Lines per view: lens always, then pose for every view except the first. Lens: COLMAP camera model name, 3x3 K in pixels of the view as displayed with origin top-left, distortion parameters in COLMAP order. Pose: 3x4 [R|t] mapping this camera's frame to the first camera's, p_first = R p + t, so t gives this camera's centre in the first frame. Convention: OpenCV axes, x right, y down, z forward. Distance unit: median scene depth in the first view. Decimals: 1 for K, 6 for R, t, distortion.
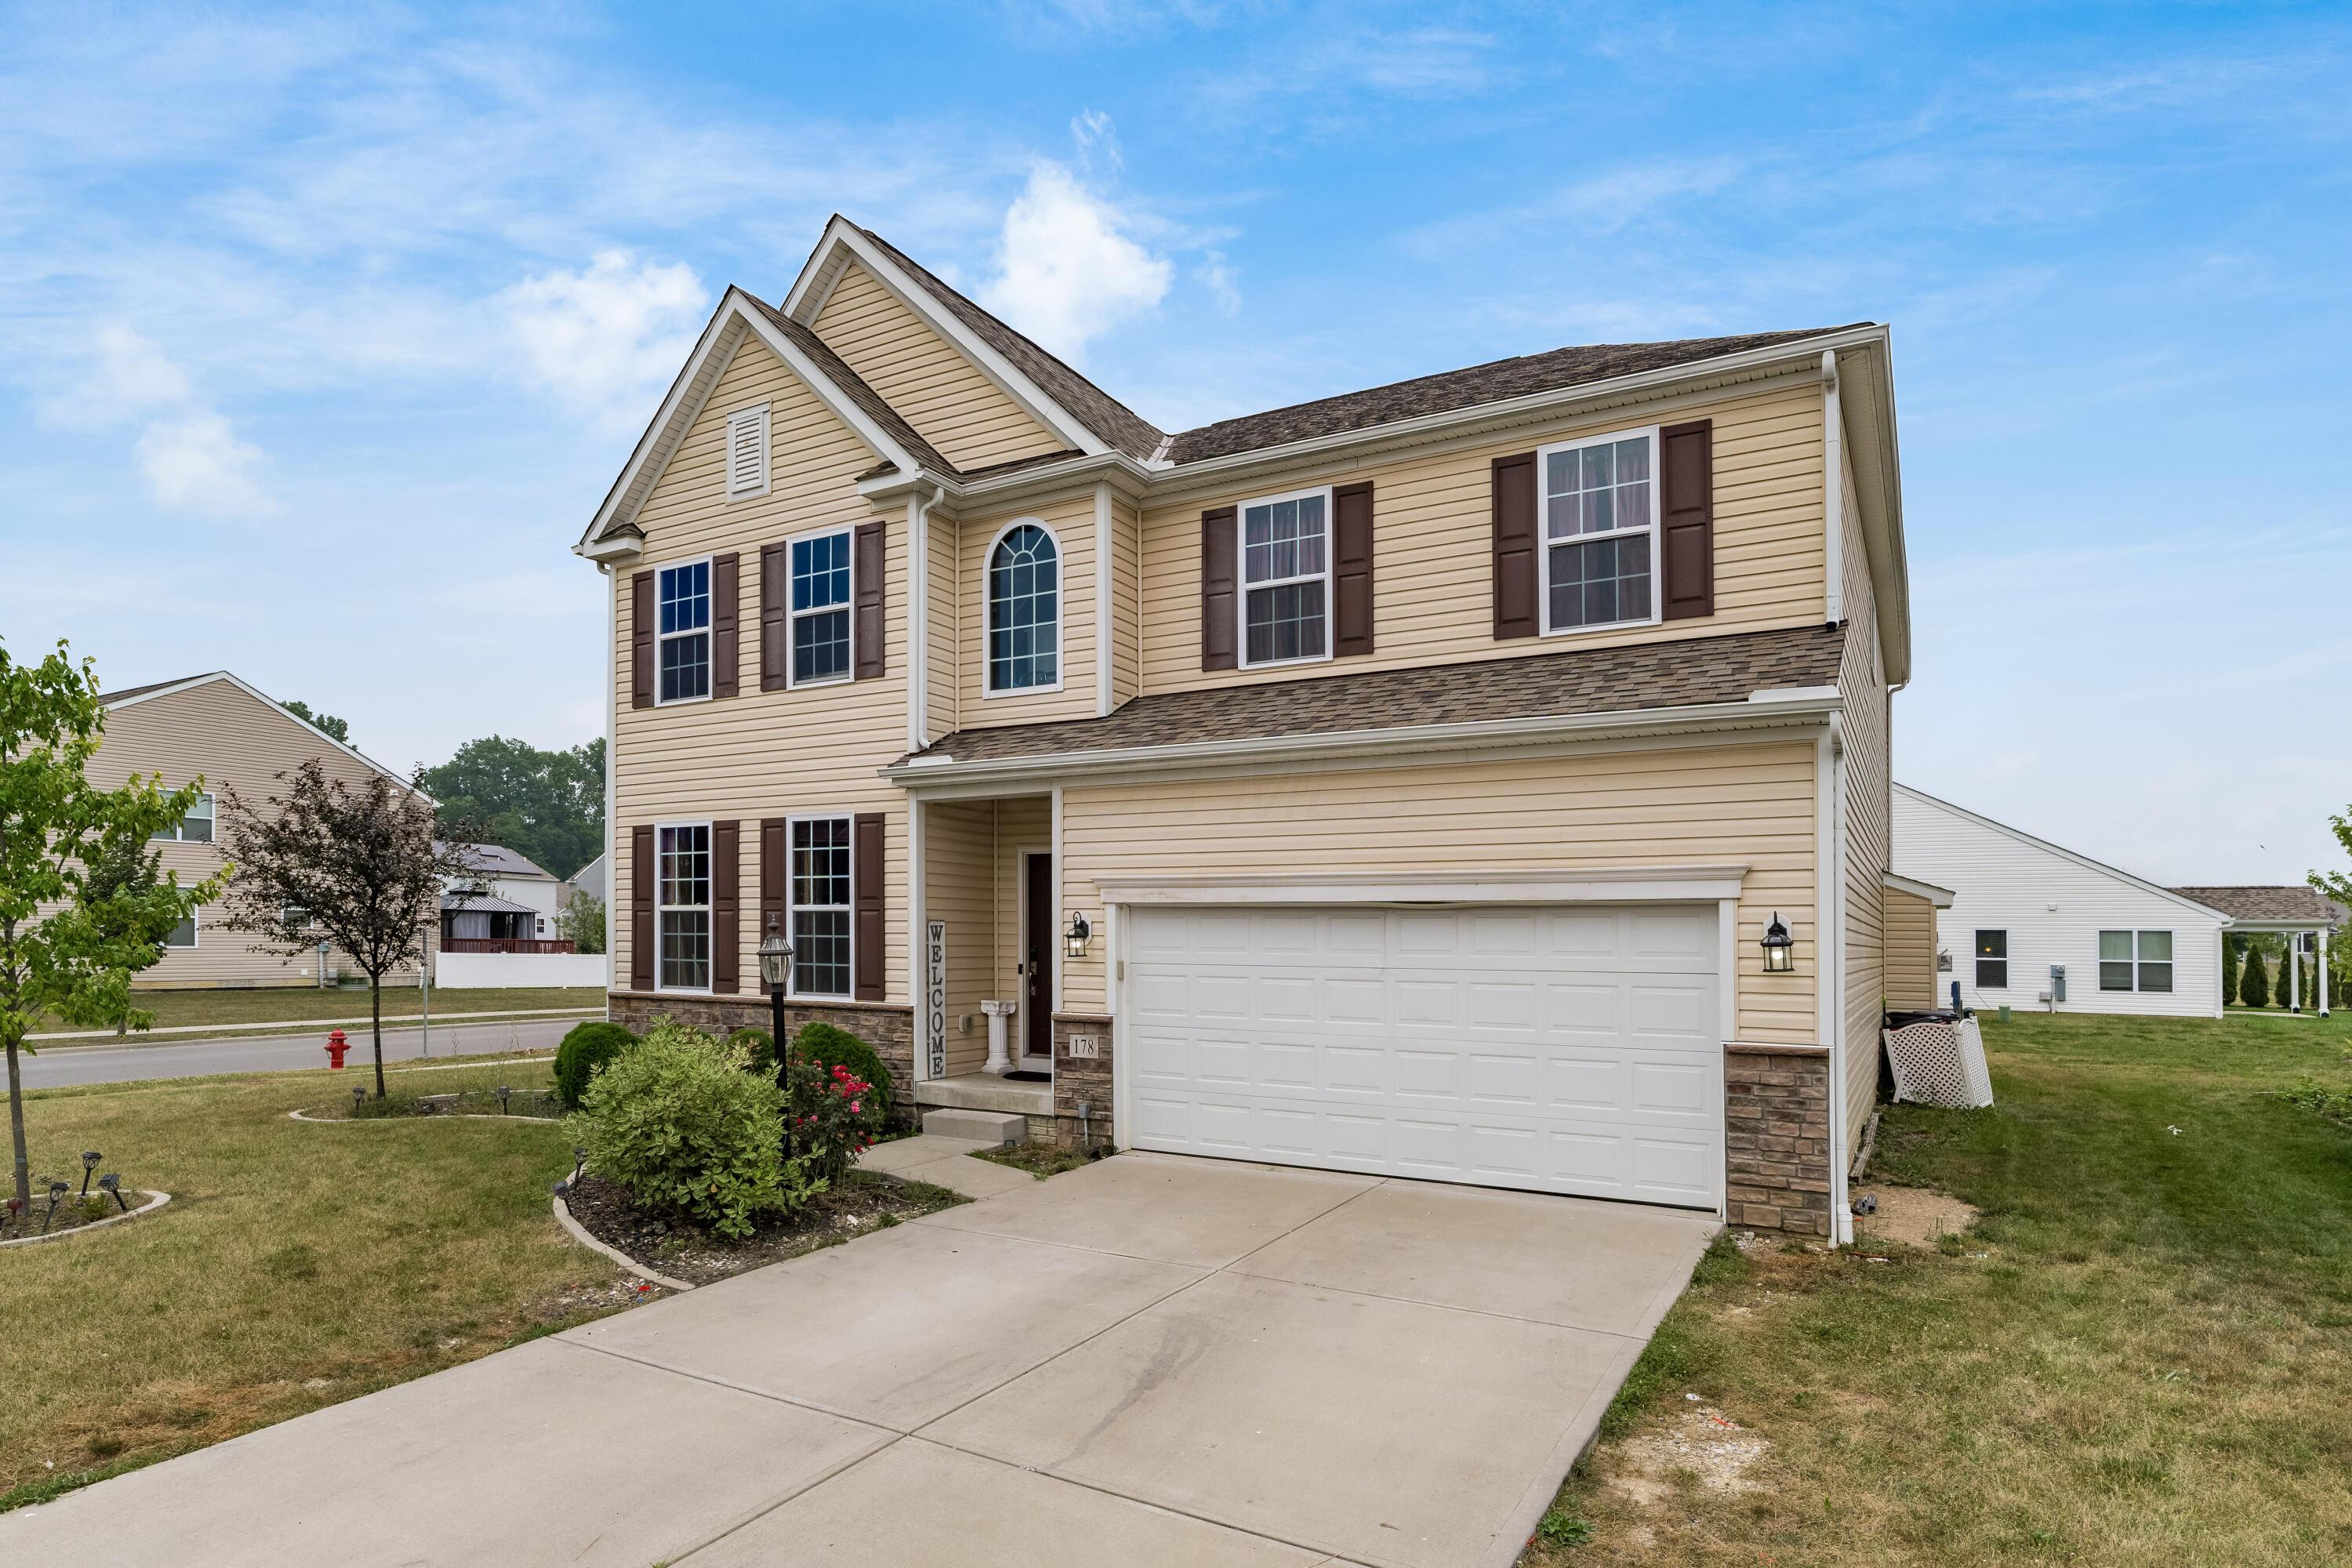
lens RADIAL K [[1279.0, 0, 1196.6], [0, 1279.0, 899.4], [0, 0, 1]] dist [0.007307, -0.001181]
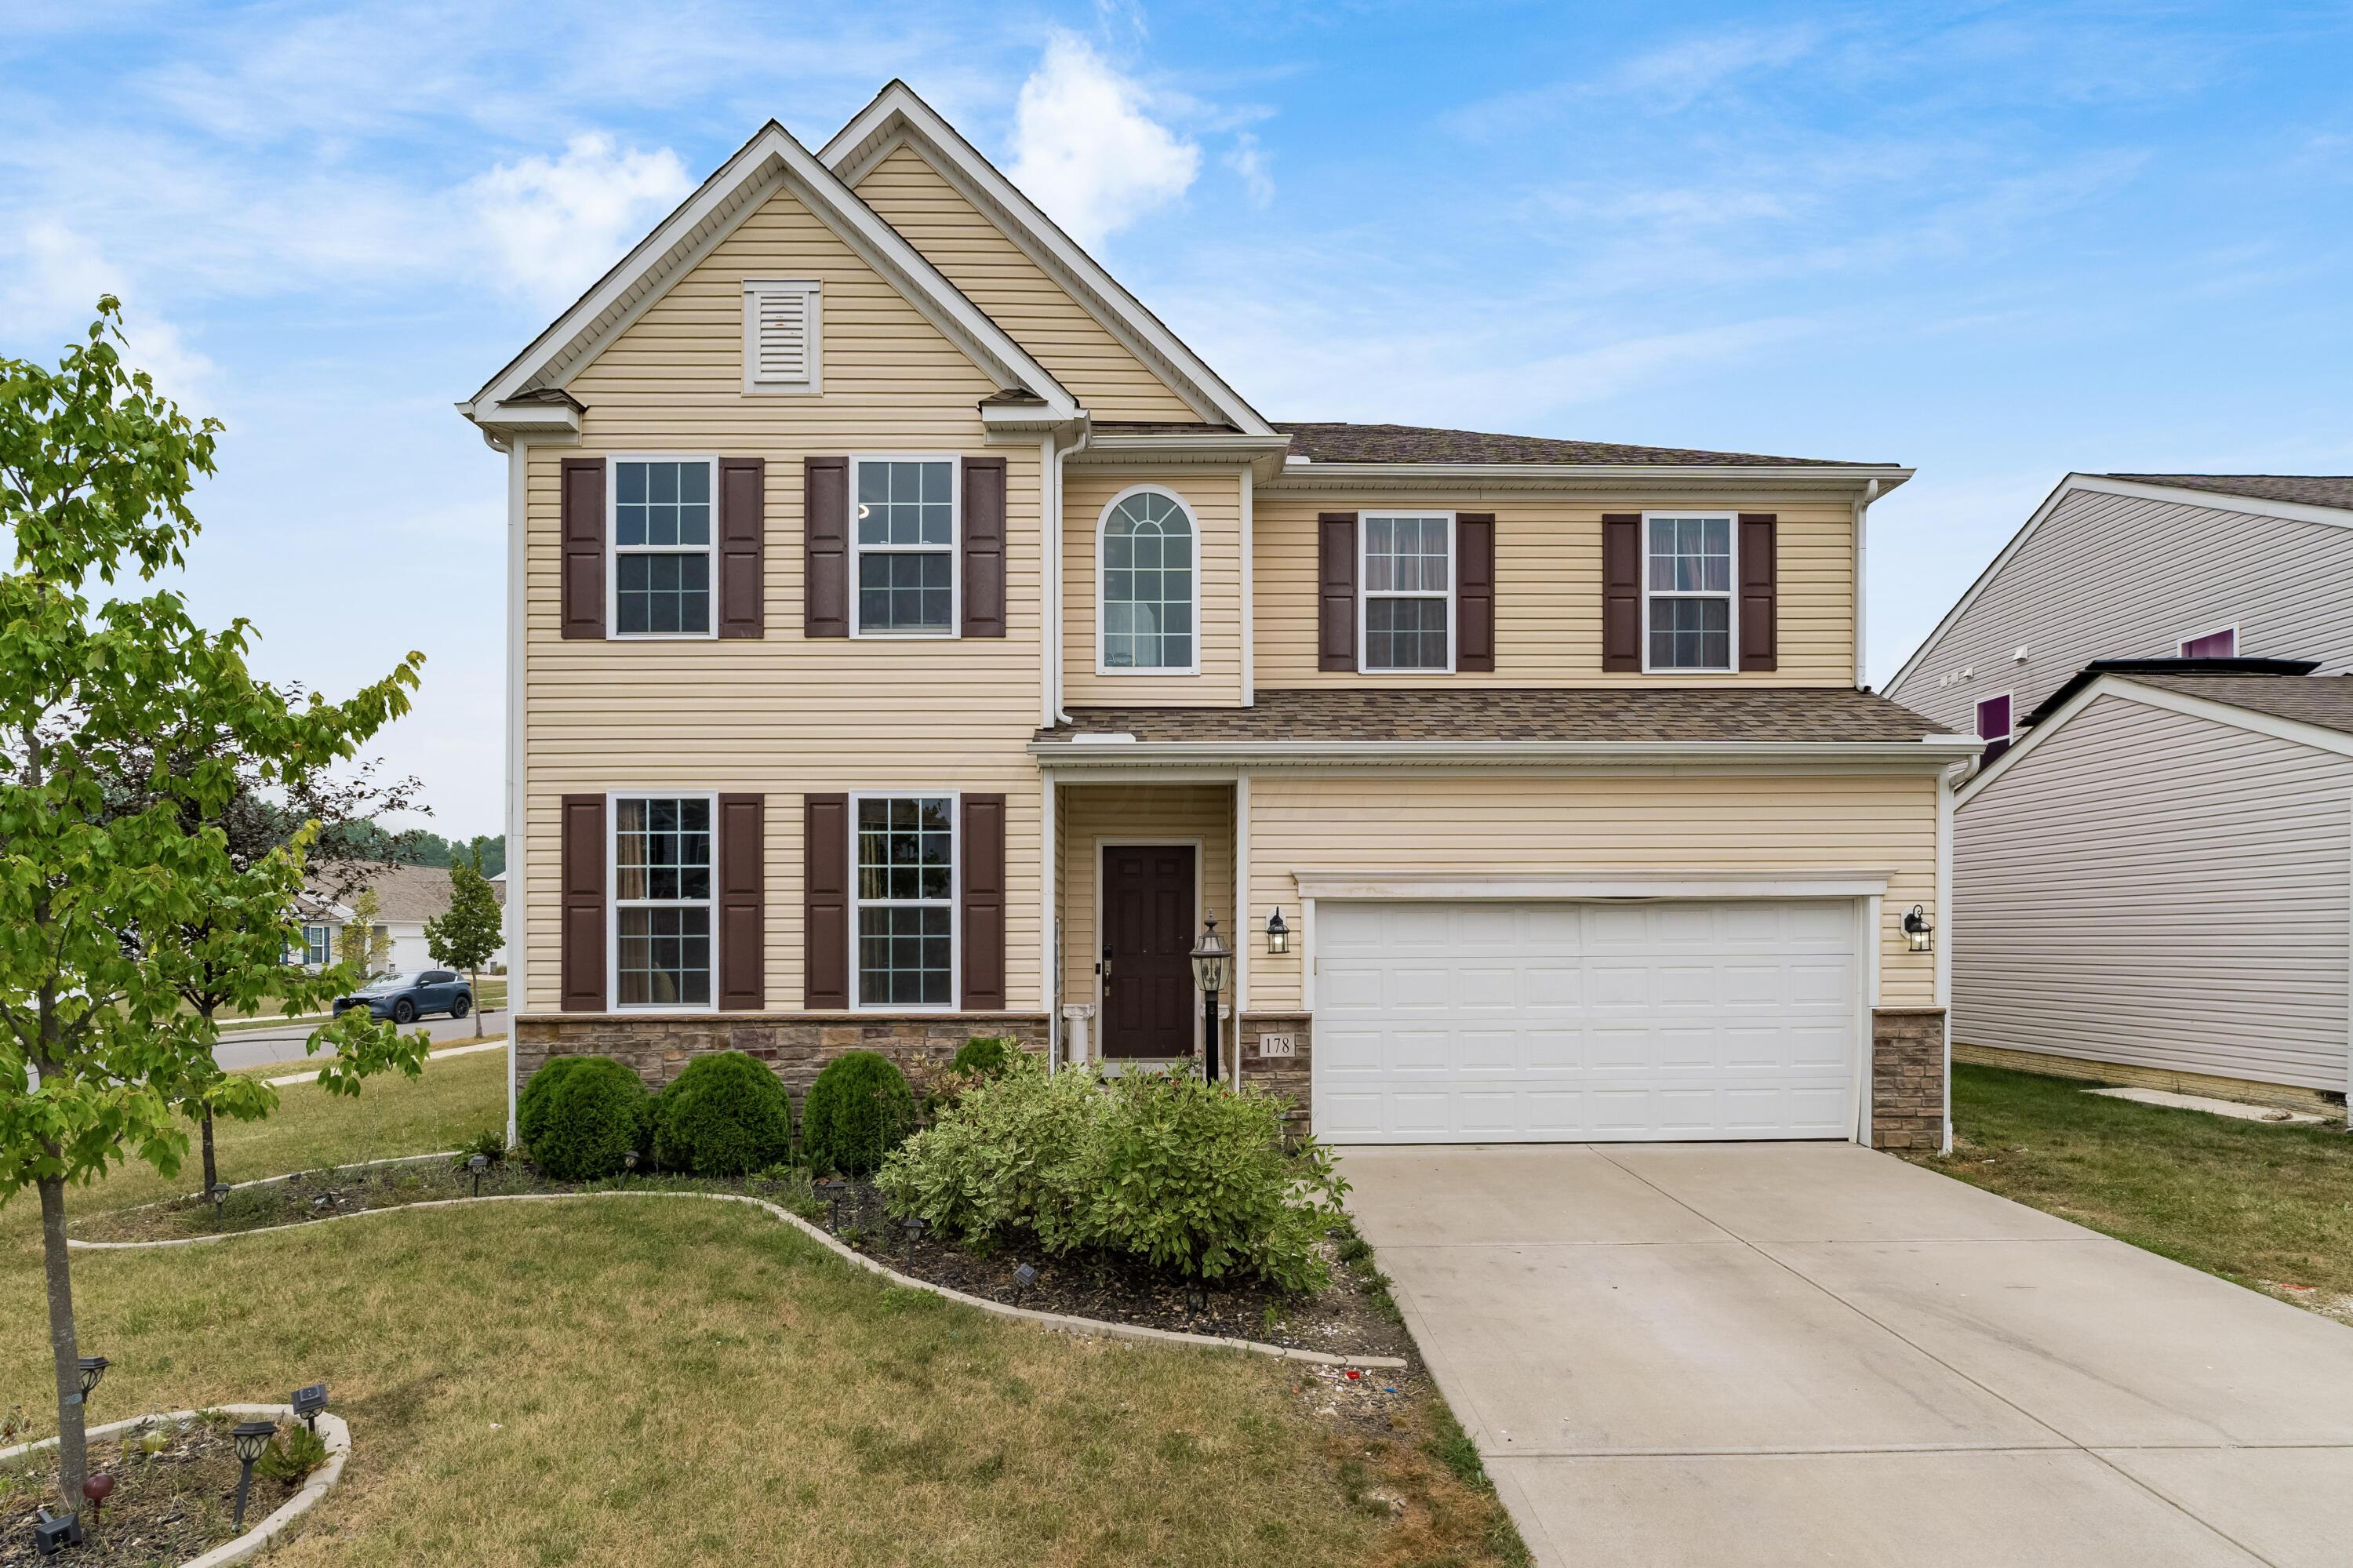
lens RADIAL K [[1115.2, 0, 1176.2], [0, 1115.2, 923.6], [0, 0, 1]] dist [-0.001952, -0.000370]
pose [[0.857859, -0.007003, 0.513837, -0.551116], [-0.002404, 0.999842, 0.017640, 0.007400], [-0.513879, -0.016368, 0.857707, 0.294650]]
